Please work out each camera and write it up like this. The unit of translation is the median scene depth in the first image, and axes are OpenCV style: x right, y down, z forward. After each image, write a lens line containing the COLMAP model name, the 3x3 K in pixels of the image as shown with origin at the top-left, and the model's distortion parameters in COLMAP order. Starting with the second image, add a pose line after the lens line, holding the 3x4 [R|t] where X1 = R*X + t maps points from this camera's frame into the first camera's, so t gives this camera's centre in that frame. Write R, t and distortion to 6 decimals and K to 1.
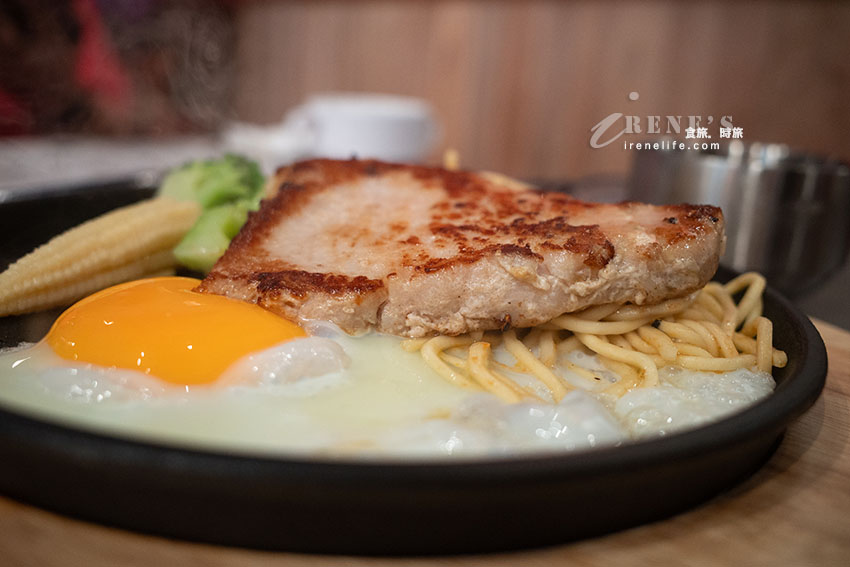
lens RADIAL K [[776.6, 0, 425.0], [0, 776.6, 283.5], [0, 0, 1]] dist [0.047063, 0.000527]
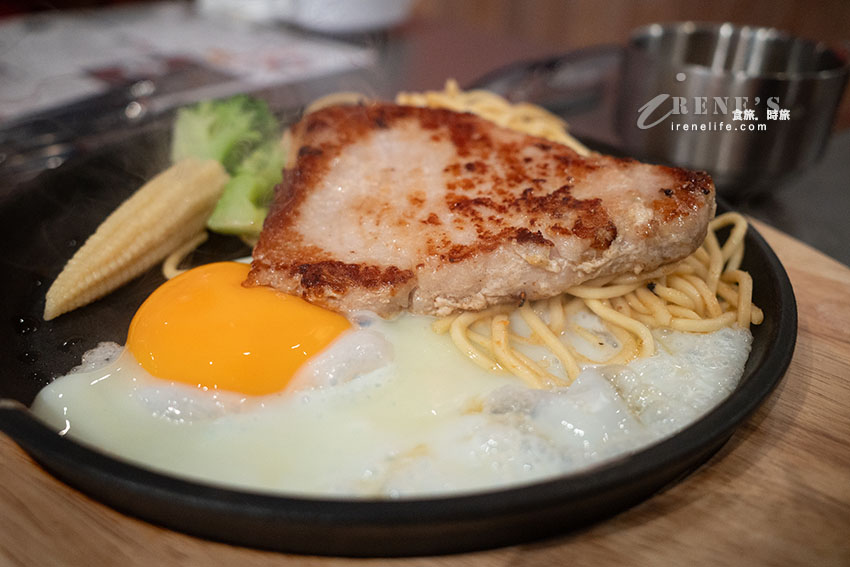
lens RADIAL K [[776.6, 0, 425.0], [0, 776.6, 283.5], [0, 0, 1]] dist [0.047063, 0.000527]
pose [[0.998019, -0.059397, 0.020718, -0.059750], [0.052306, 0.966508, 0.251251, -0.264834], [-0.034948, -0.249670, 0.967700, -0.093669]]
